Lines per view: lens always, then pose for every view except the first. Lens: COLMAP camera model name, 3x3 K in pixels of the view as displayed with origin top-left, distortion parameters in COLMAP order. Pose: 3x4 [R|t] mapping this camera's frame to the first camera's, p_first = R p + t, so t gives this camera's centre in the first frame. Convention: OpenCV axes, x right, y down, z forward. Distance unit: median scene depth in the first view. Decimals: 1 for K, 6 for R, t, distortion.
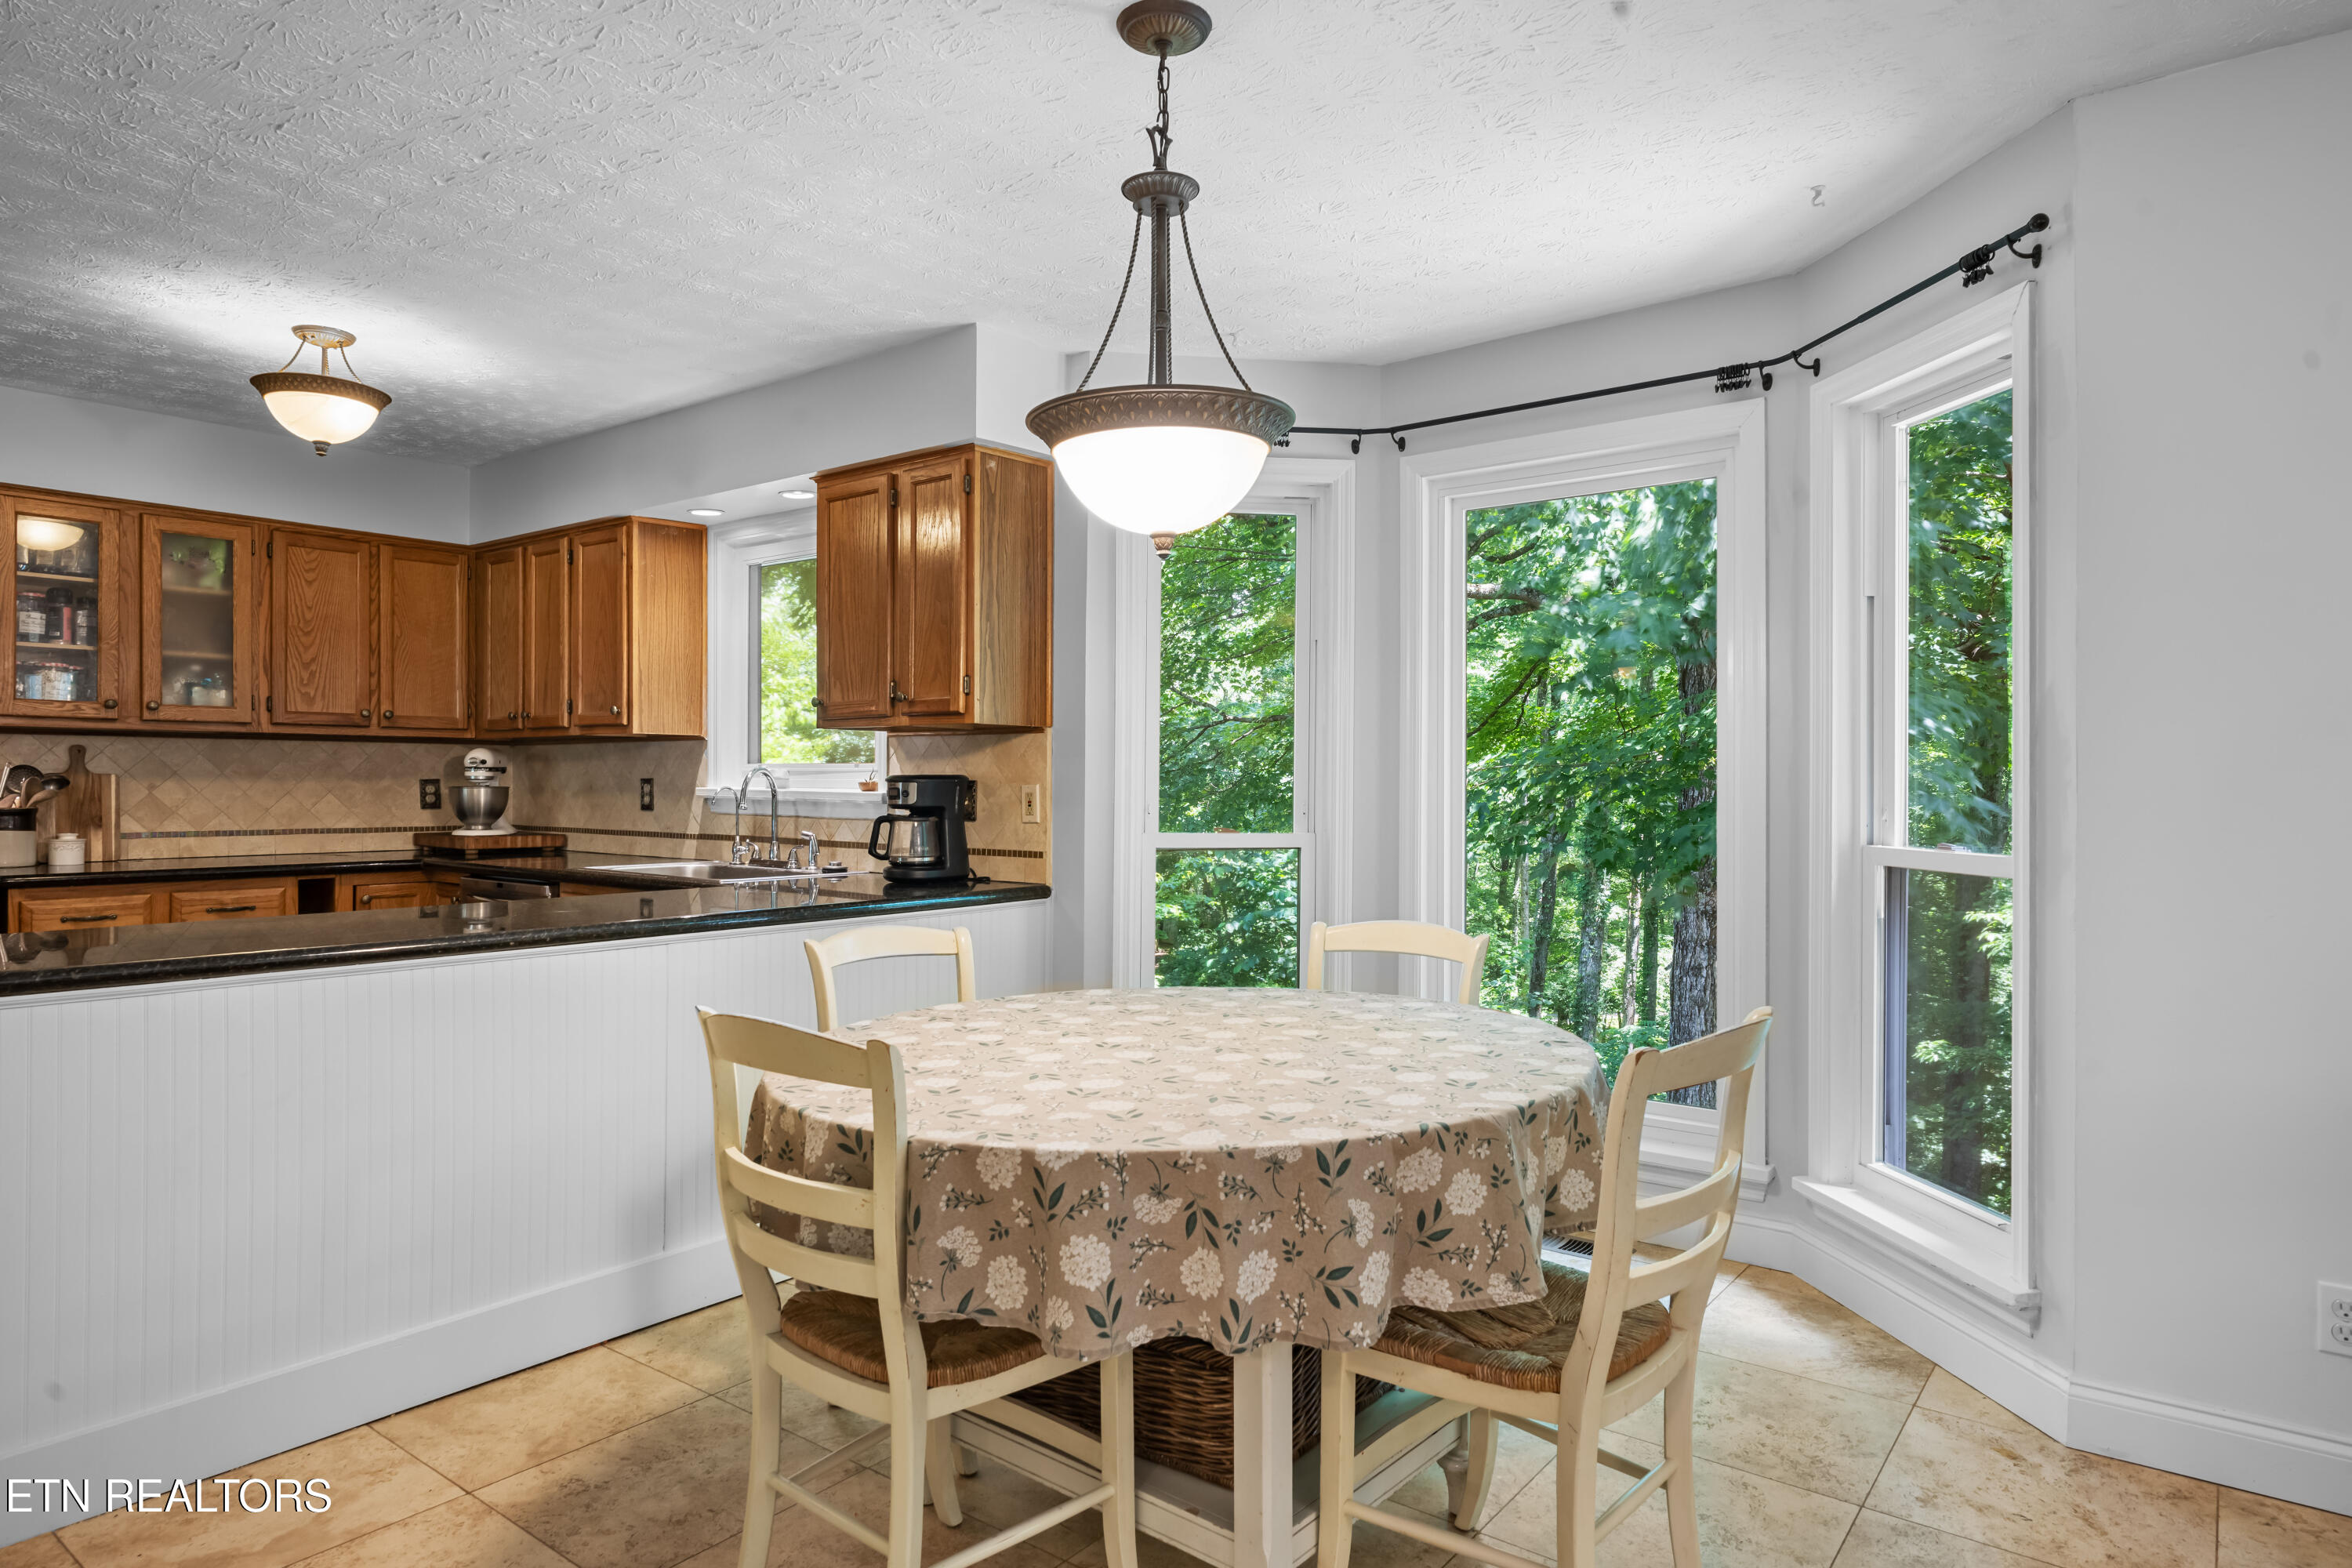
lens RADIAL K [[1349.1, 0, 1168.9], [0, 1349.1, 783.2], [0, 0, 1]] dist [-0.001086, 0.002036]
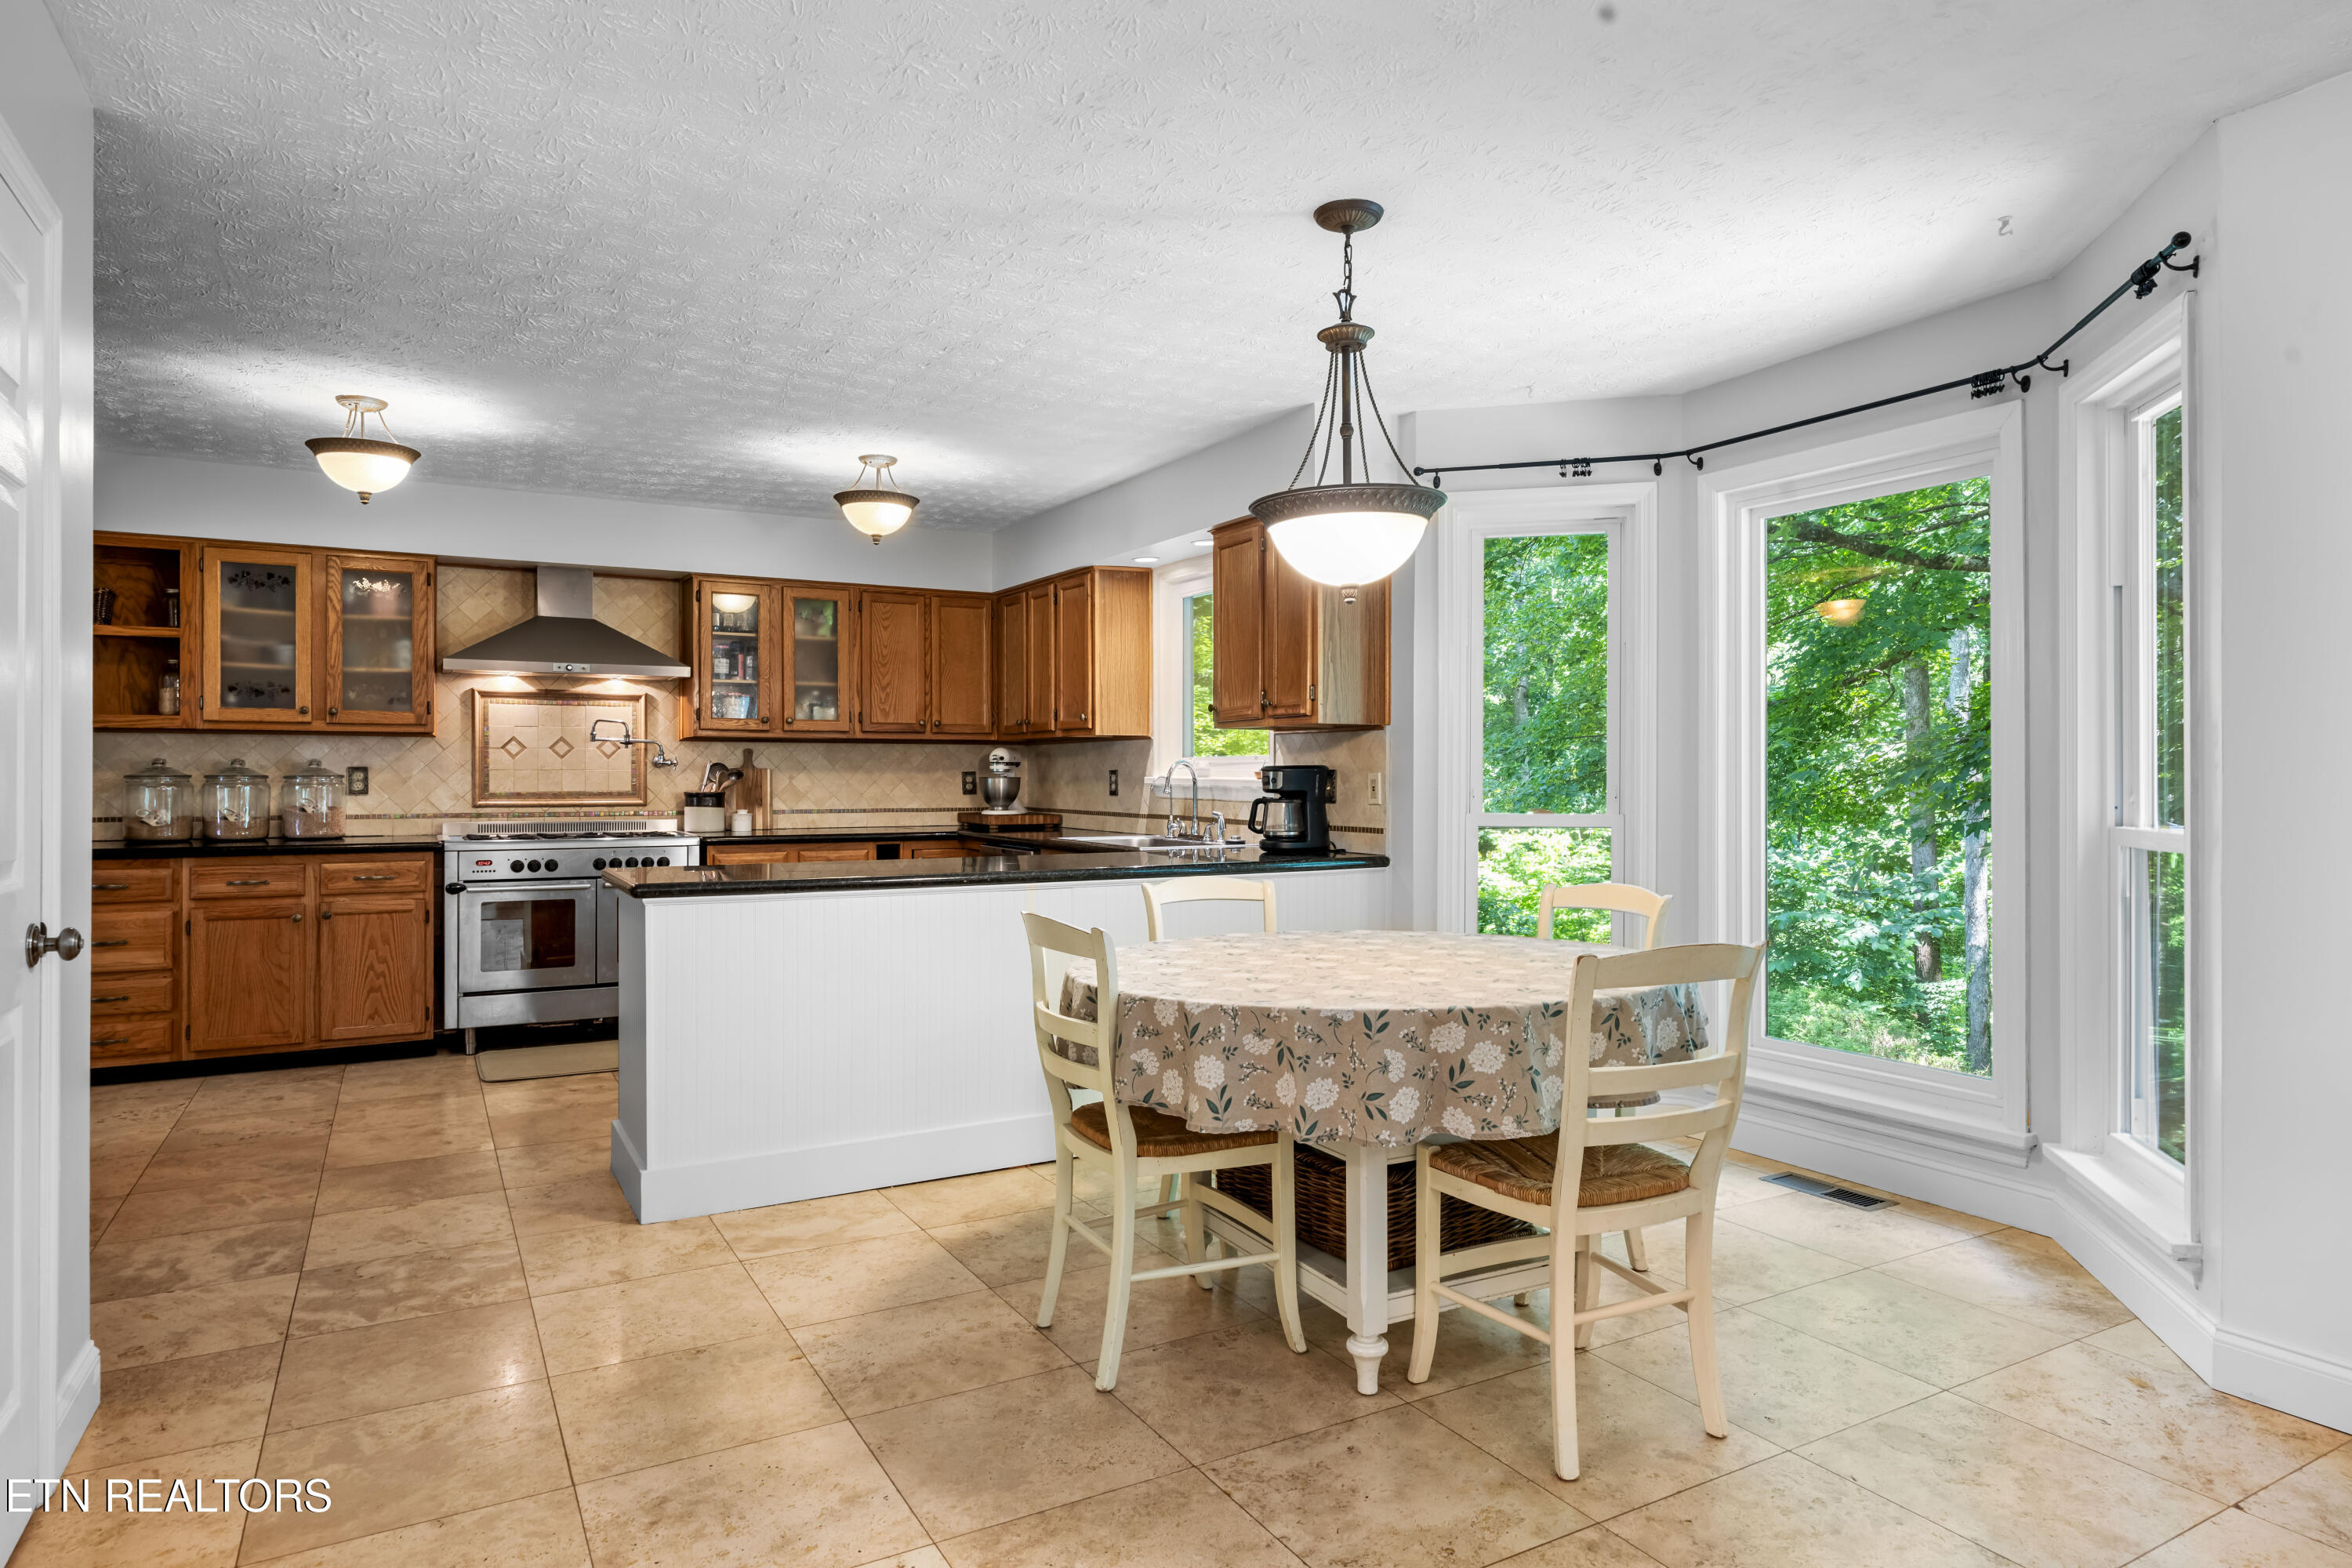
lens RADIAL K [[1349.1, 0, 1186.9], [0, 1349.1, 776.8], [0, 0, 1]] dist [-0.001086, 0.002036]
pose [[0.924863, -0.003289, -0.380286, 0.203175], [0.003359, 0.999994, -0.000478, 0.004618], [0.380286, -0.000835, 0.924869, -0.182504]]
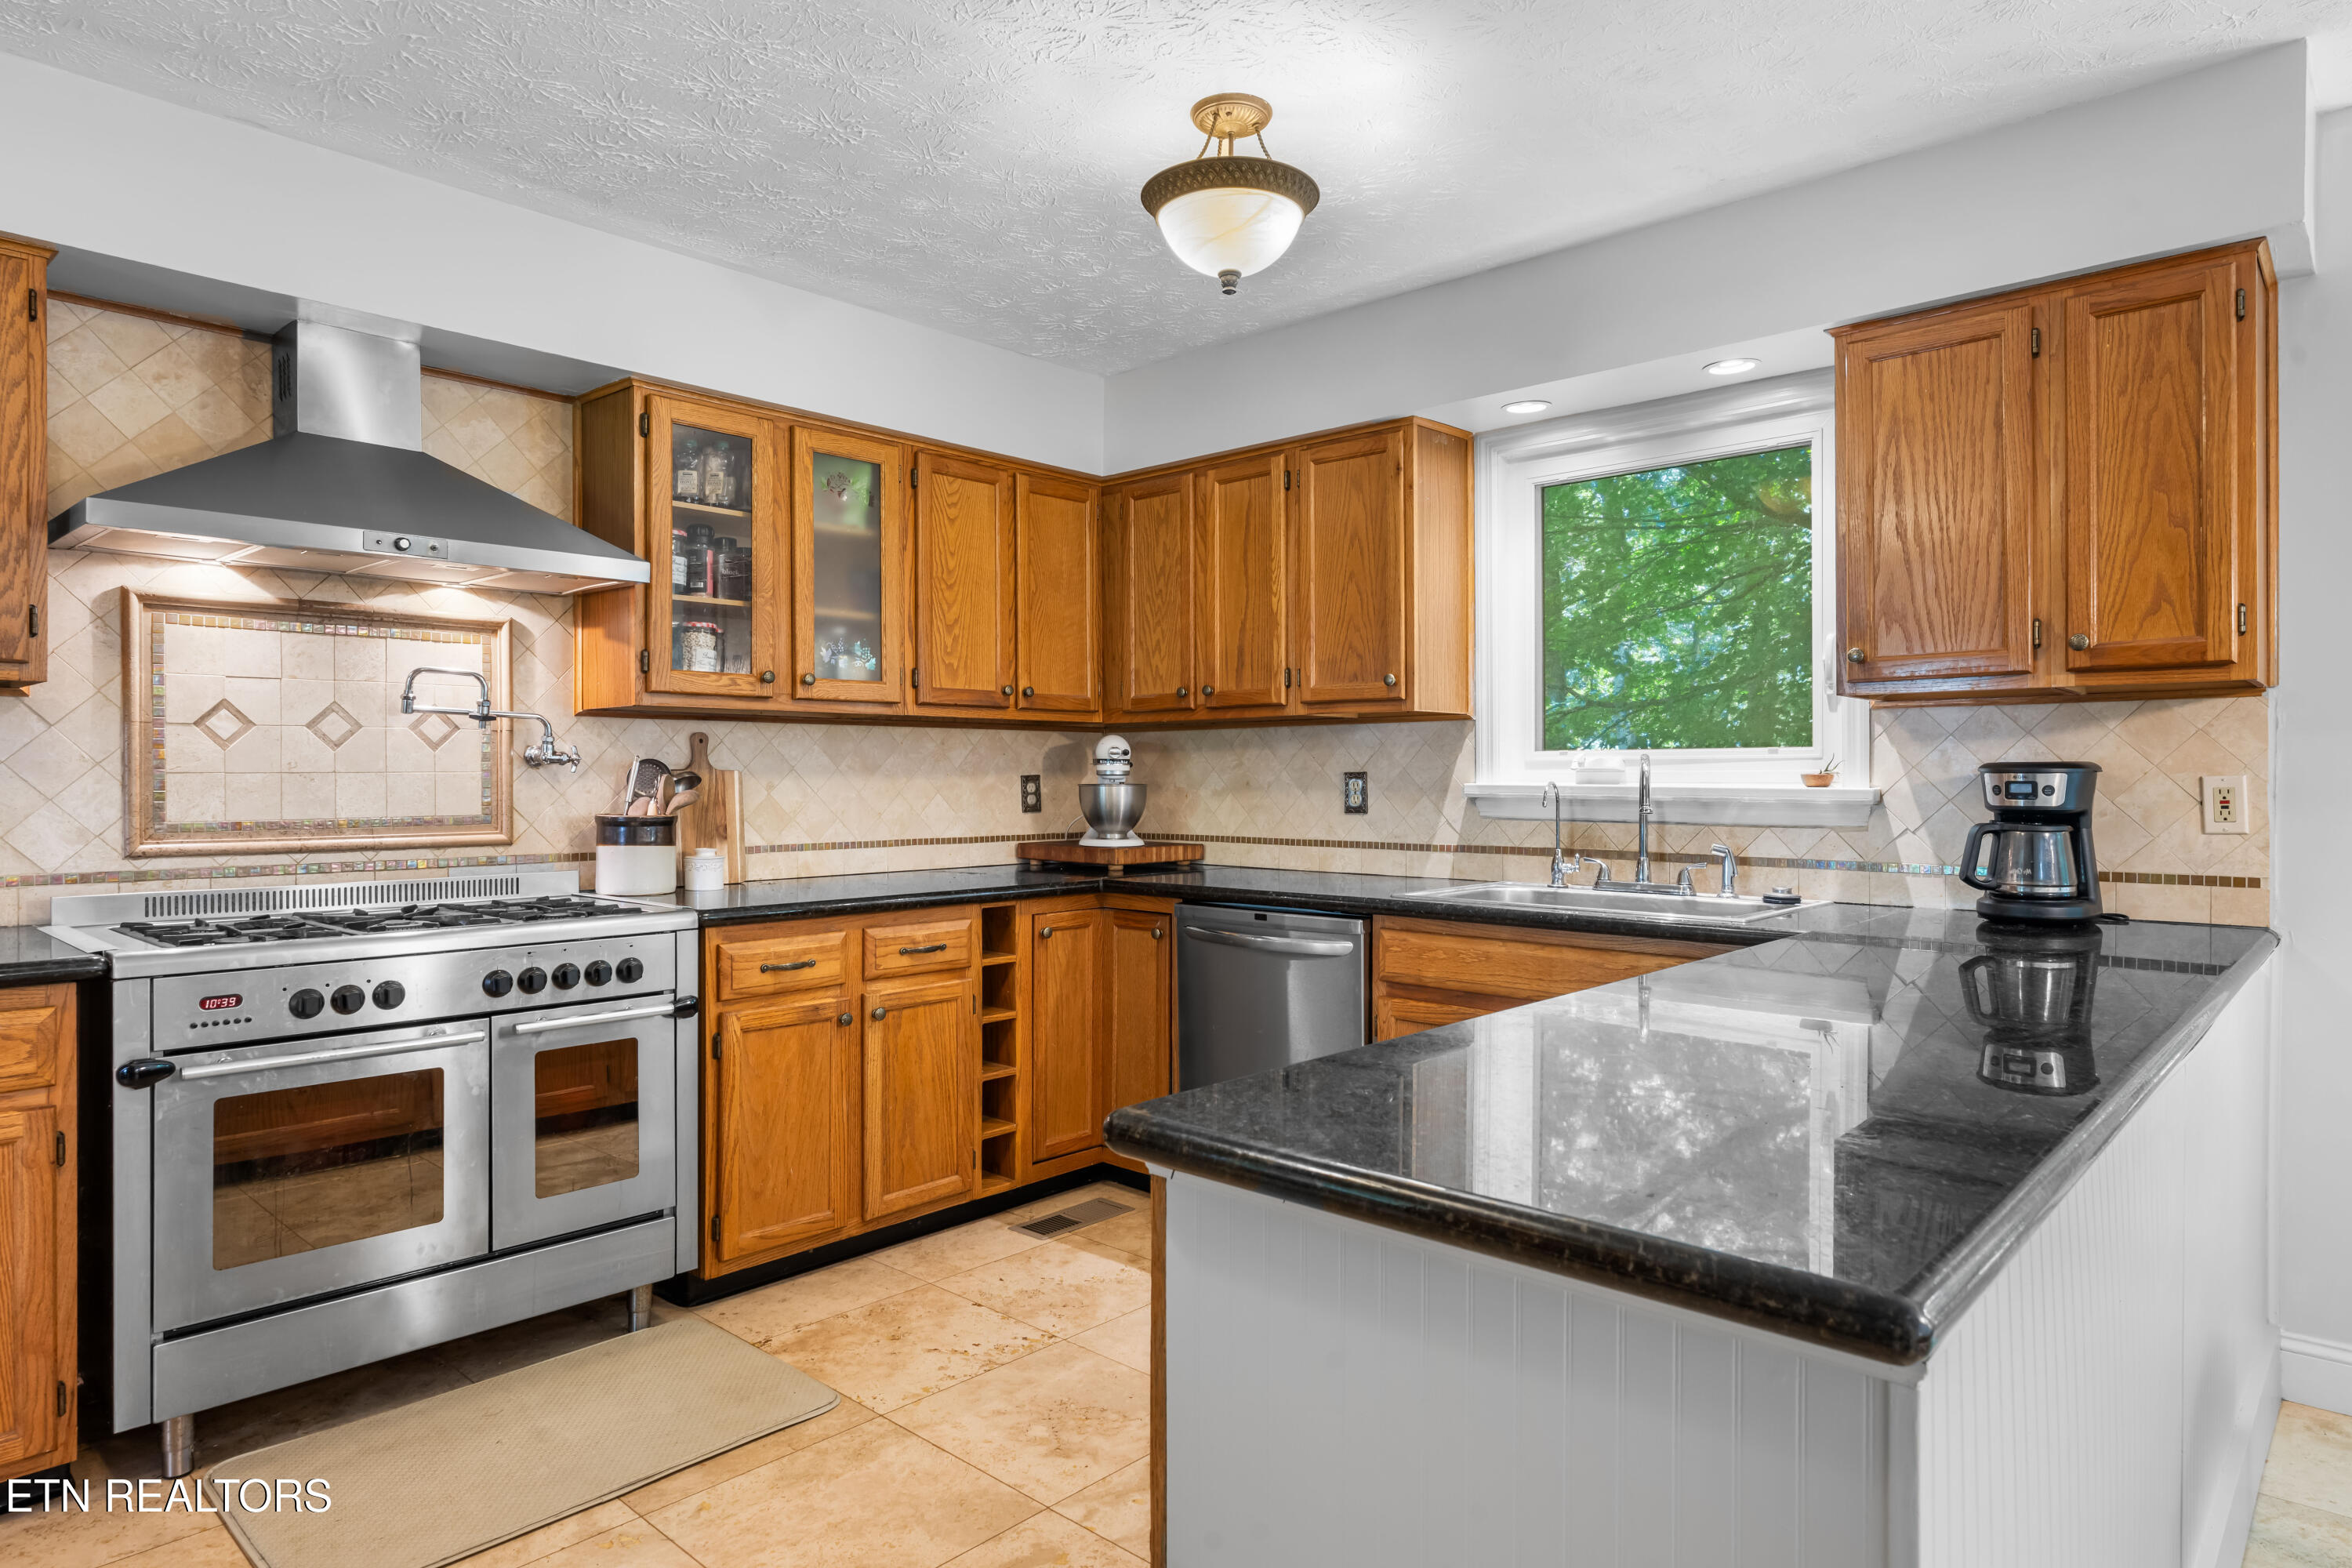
lens RADIAL K [[1349.1, 0, 1182.4], [0, 1349.1, 781.7], [0, 0, 1]] dist [-0.001086, 0.002036]
pose [[0.996798, -0.006044, -0.079727, -0.552417], [0.006271, 0.999977, 0.002600, -0.000798], [0.079710, -0.003092, 0.996813, 0.299114]]
